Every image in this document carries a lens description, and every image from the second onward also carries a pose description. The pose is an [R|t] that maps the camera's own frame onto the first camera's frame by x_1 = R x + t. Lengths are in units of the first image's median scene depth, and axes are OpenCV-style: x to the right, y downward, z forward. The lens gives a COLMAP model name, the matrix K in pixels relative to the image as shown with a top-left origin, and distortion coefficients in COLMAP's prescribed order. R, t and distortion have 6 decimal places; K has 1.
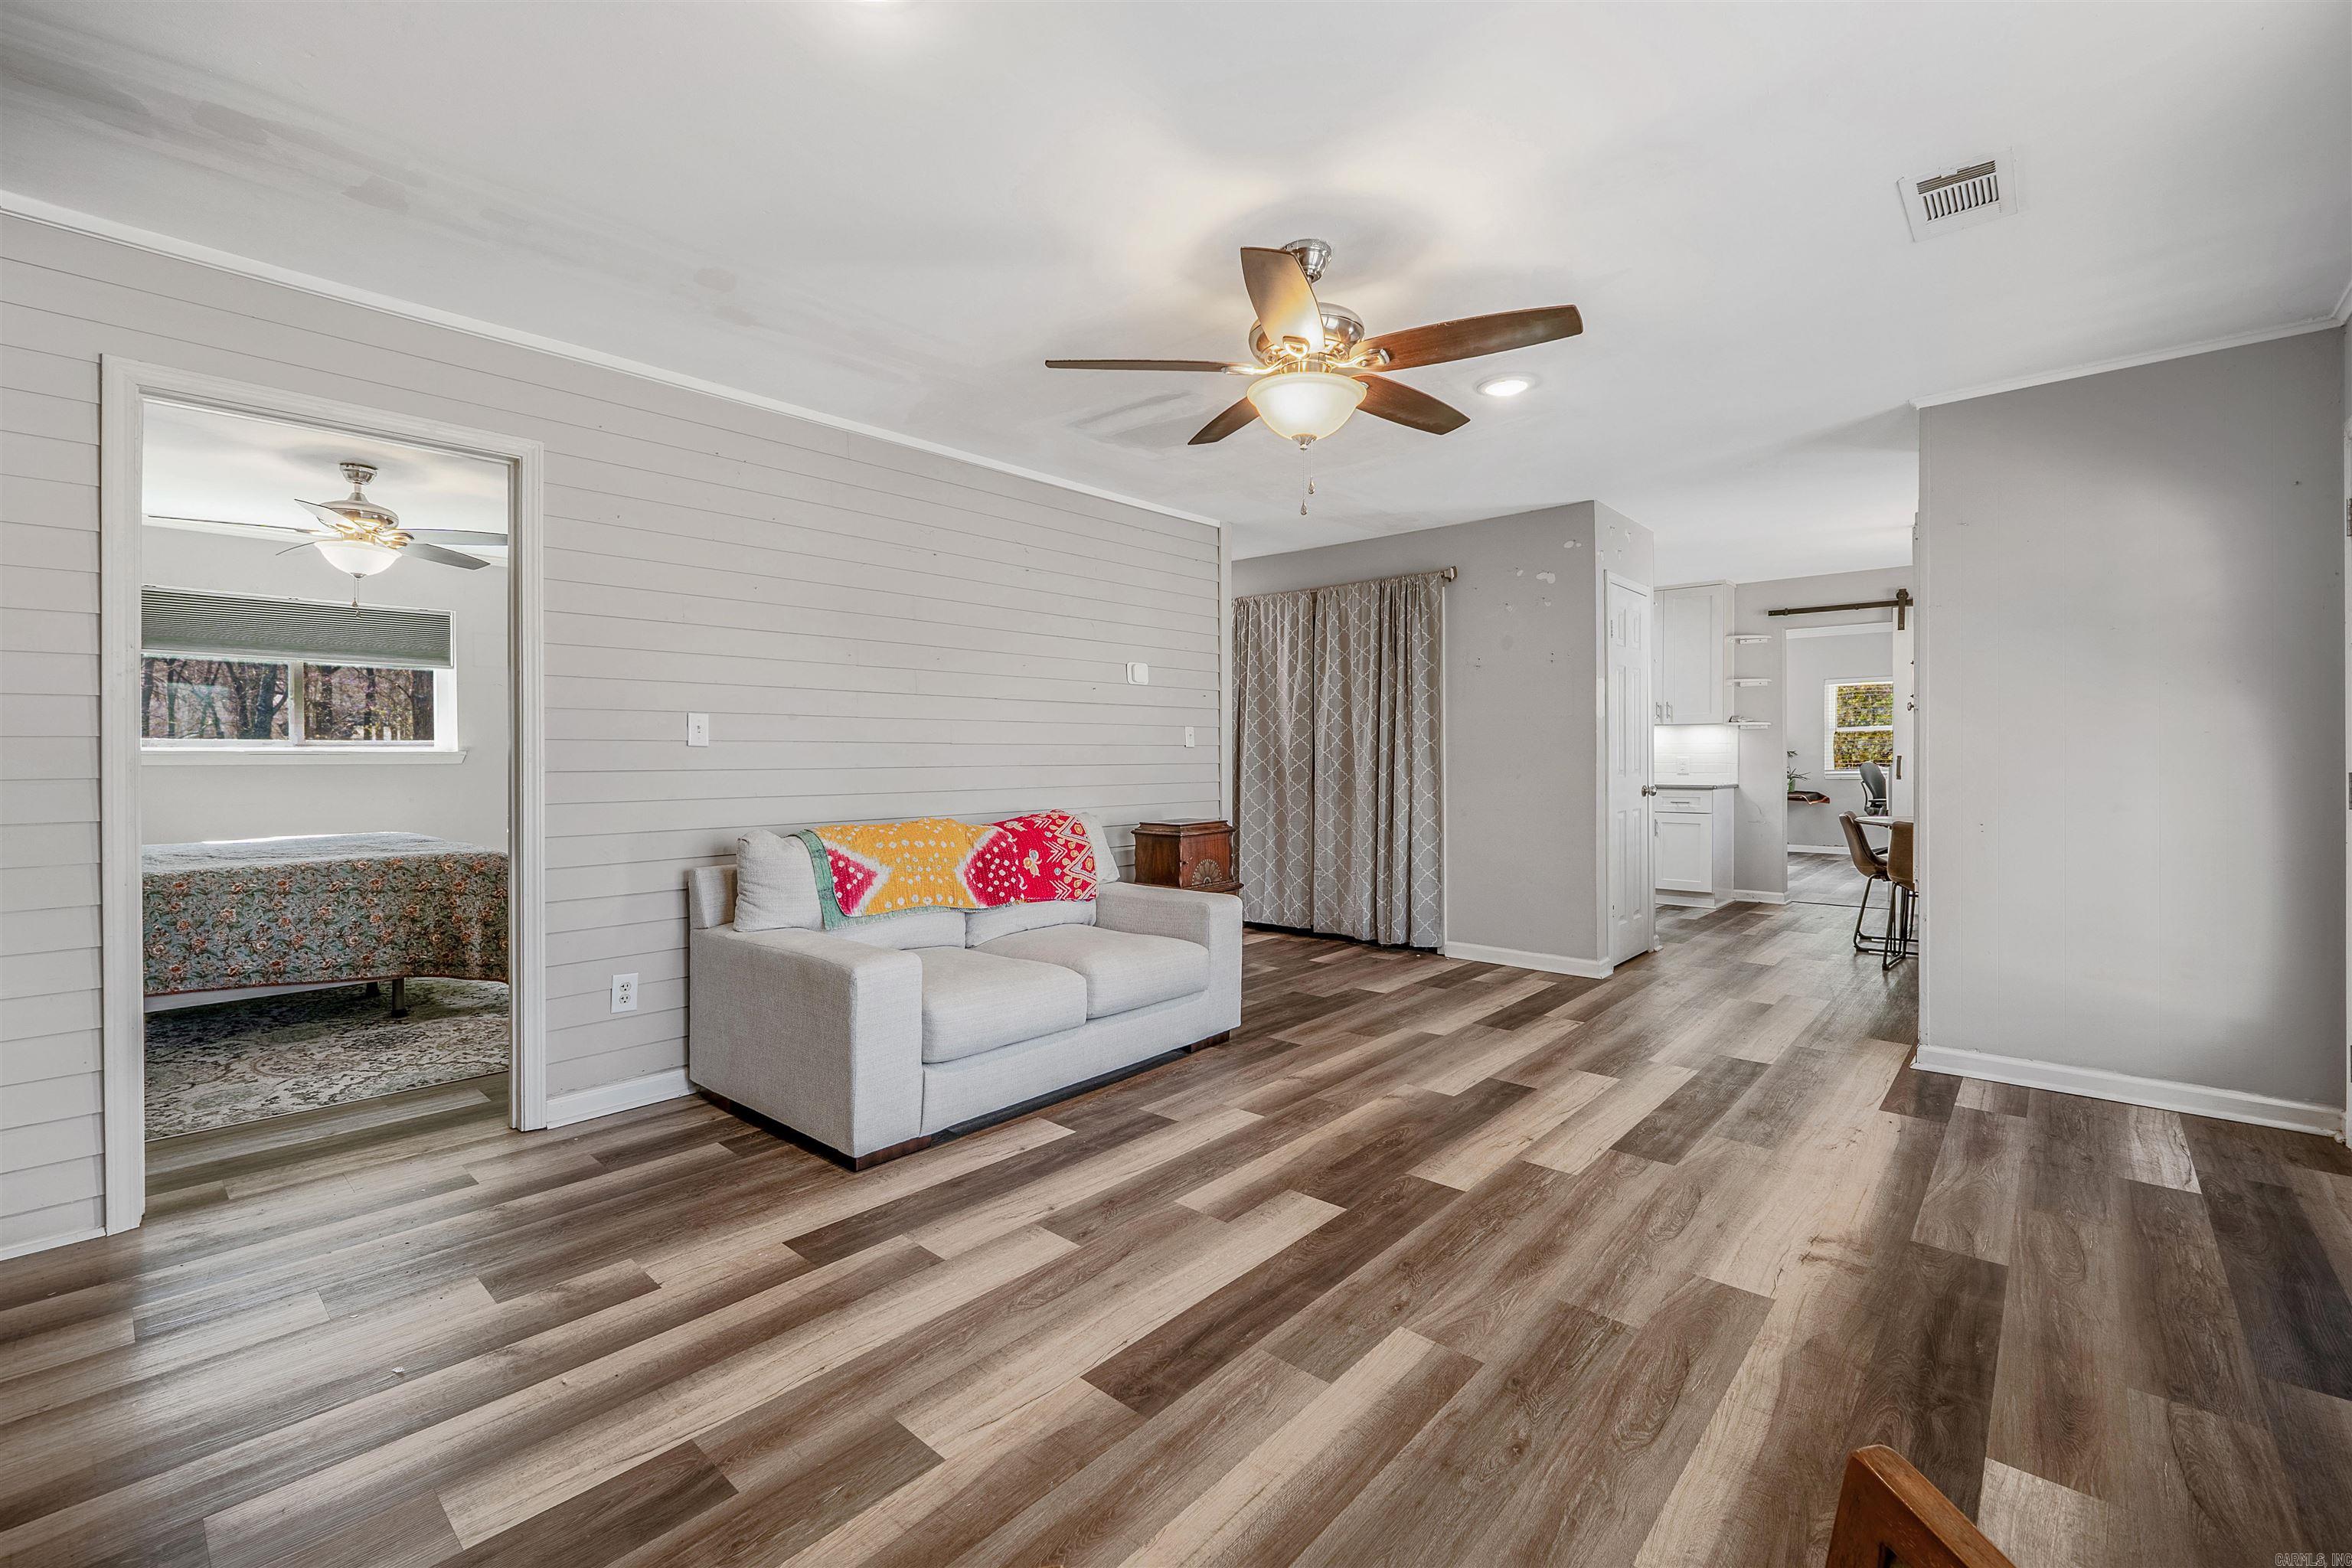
lens RADIAL K [[1002.9, 0, 1174.2], [0, 1002.9, 760.4], [0, 0, 1]] dist [-0.006840, -0.000498]
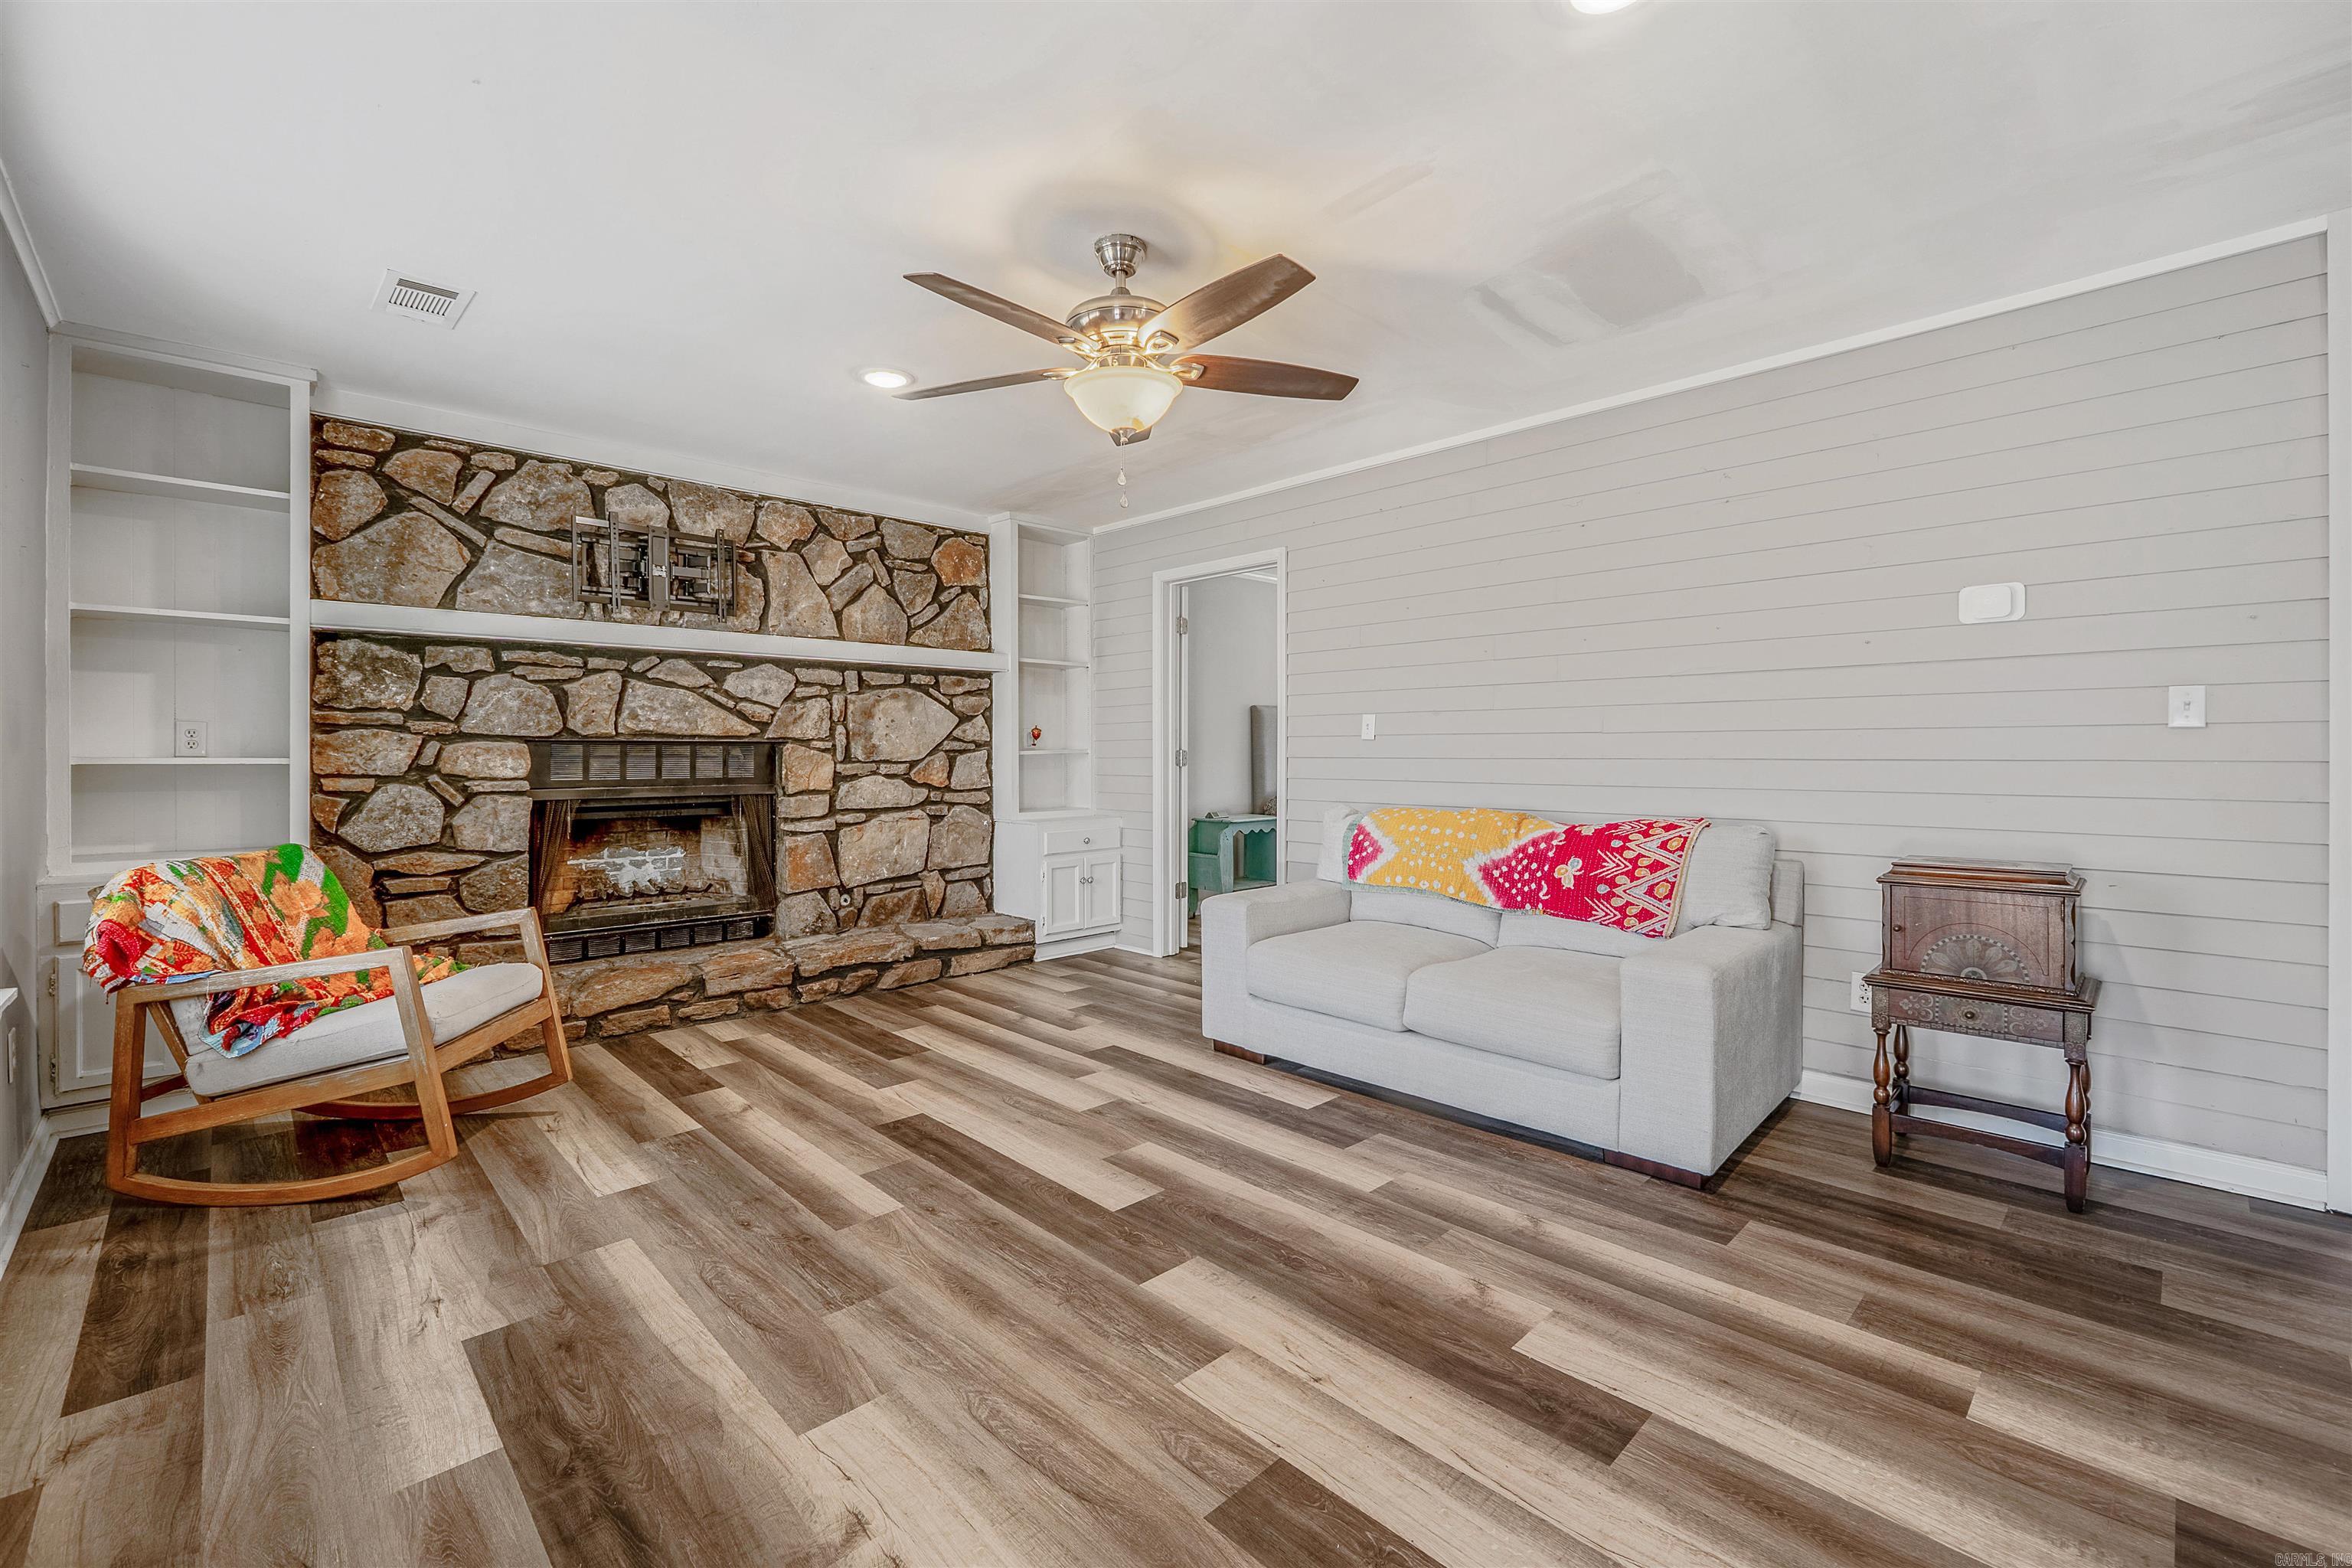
lens RADIAL K [[973.1, 0, 1147.9], [0, 973.1, 758.1], [0, 0, 1]] dist [-0.009910, -0.000338]
pose [[-0.082127, 0.010667, -0.996565, 0.951235], [-0.003120, 0.999935, 0.010960, -0.003728], [0.996617, 0.004009, -0.082088, 0.951893]]
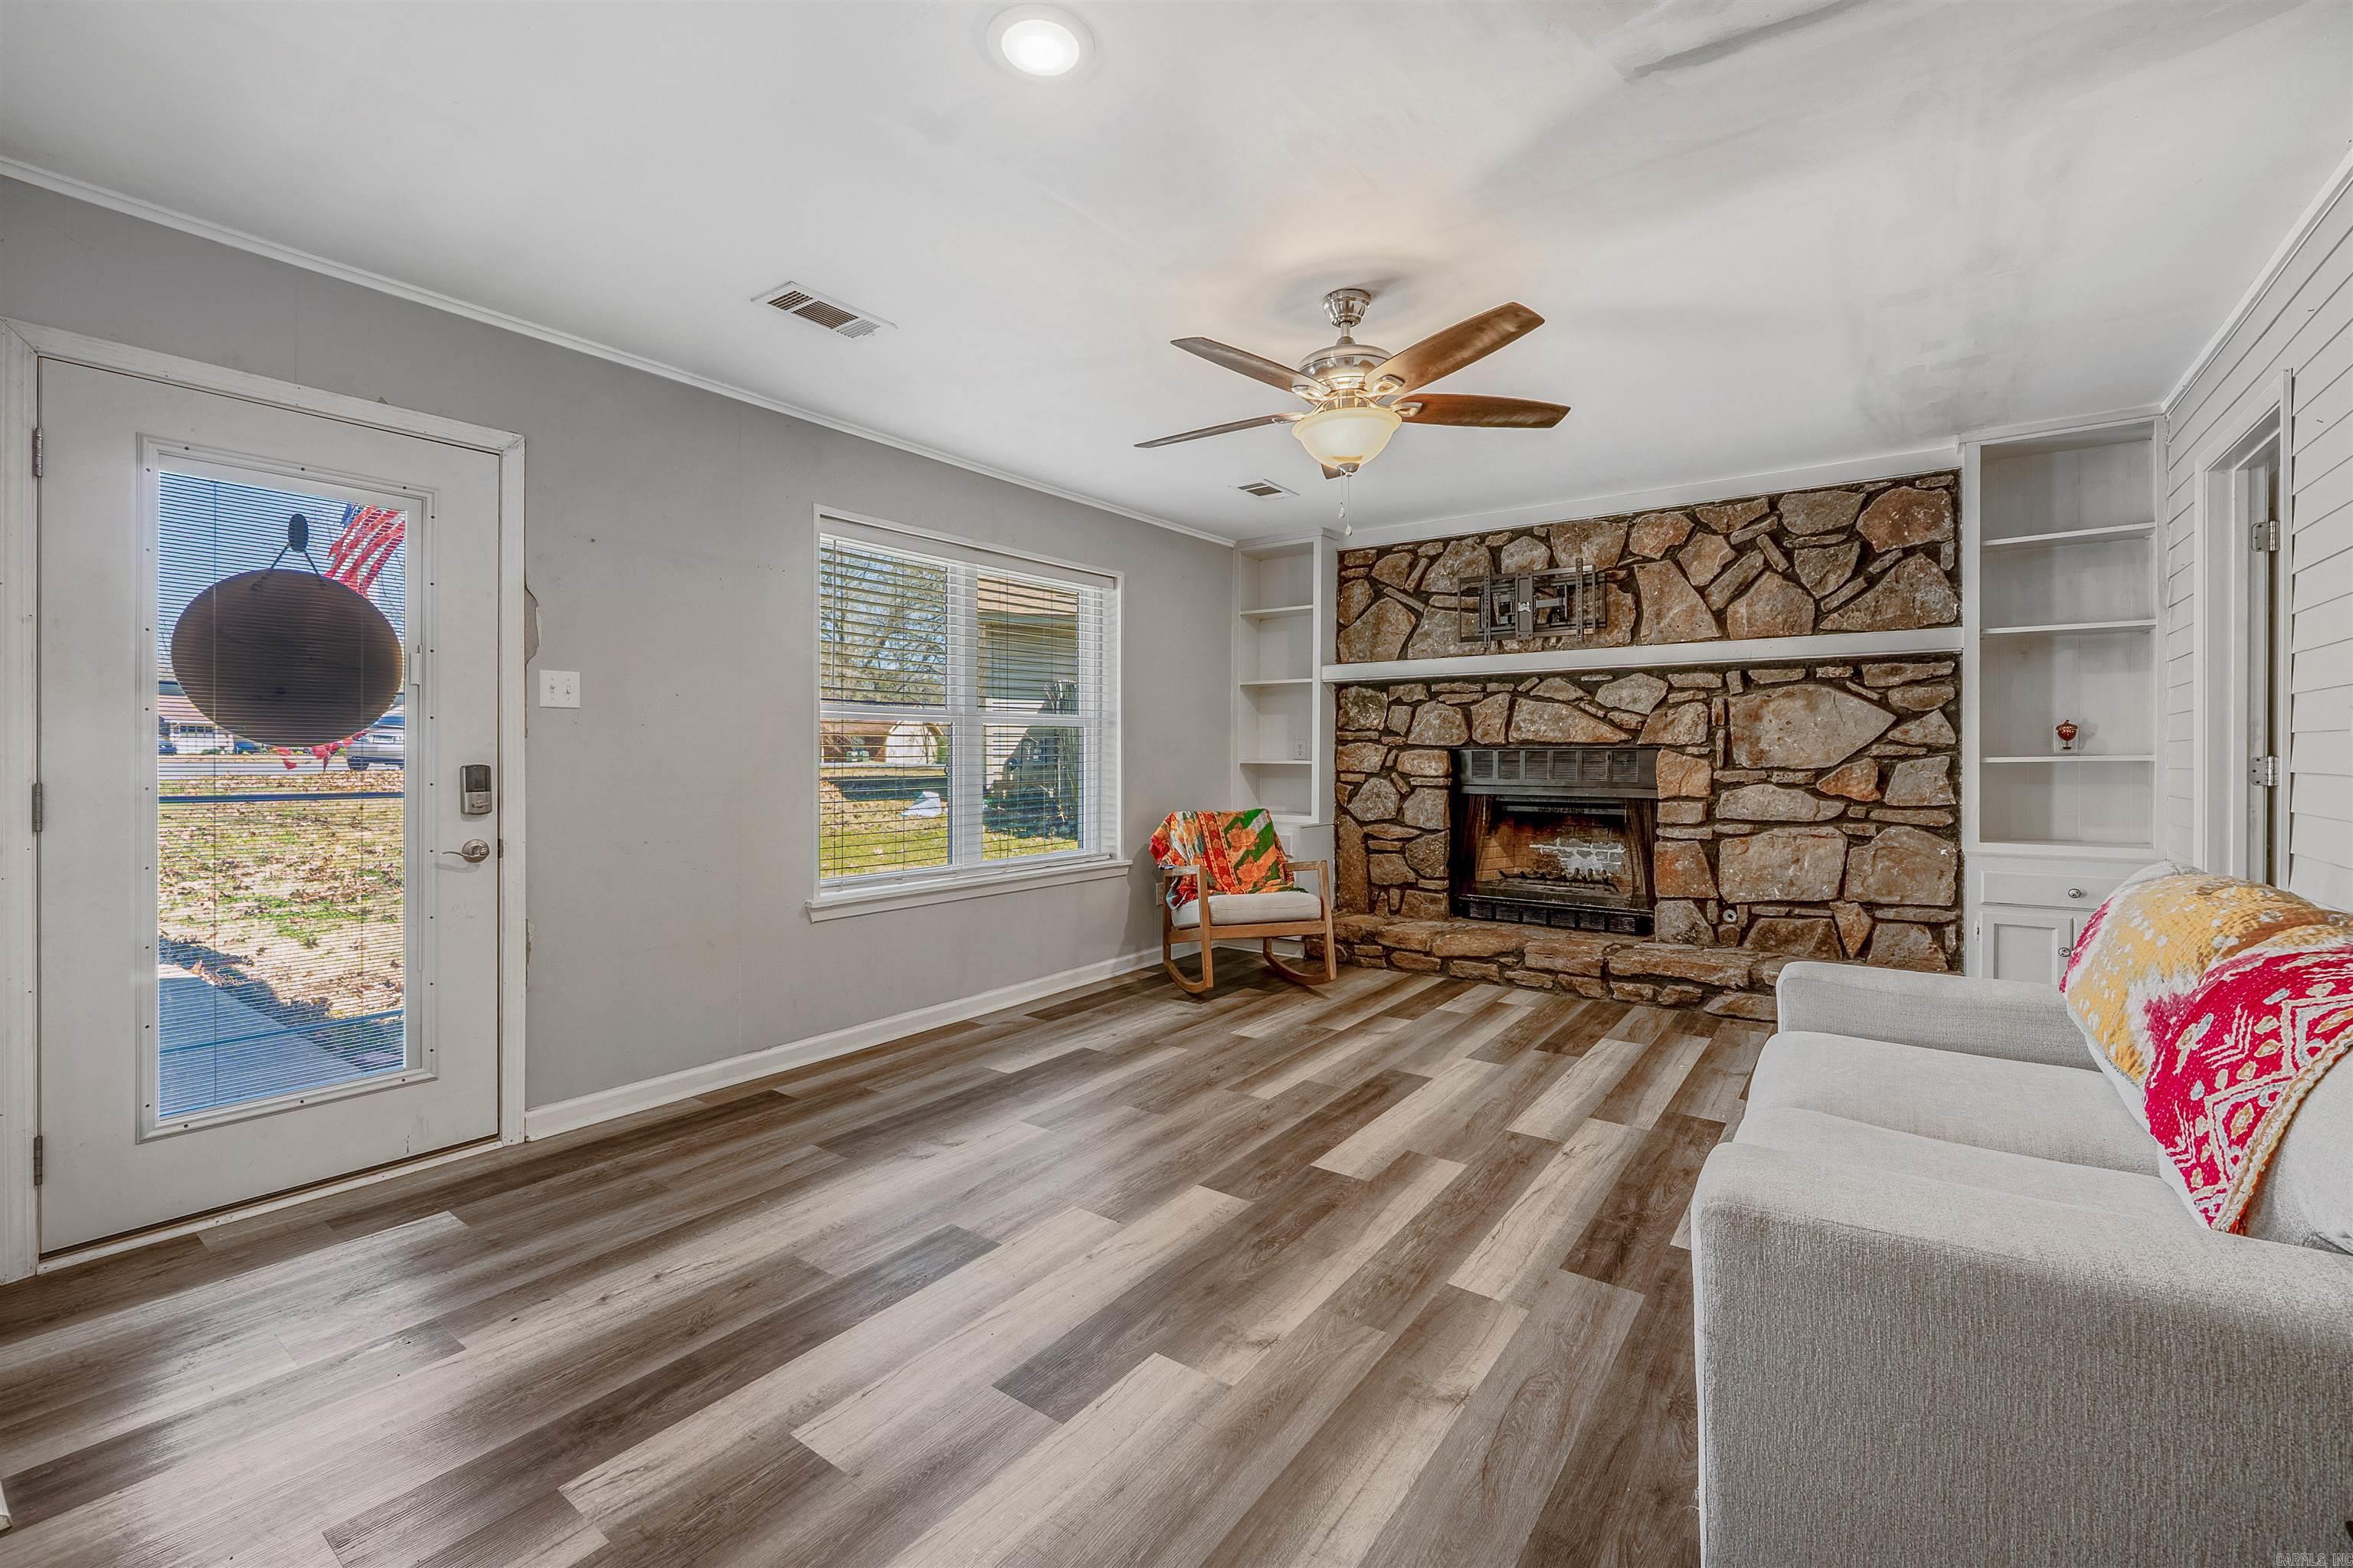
lens RADIAL K [[975.7, 0, 1193.7], [0, 975.7, 756.3], [0, 0, 1]] dist [-0.009507, -0.000014]
pose [[-0.993253, 0.004028, -0.115898, 0.363940], [0.003317, 0.999974, 0.006327, -0.010030], [0.115921, 0.005900, -0.993241, 1.762712]]
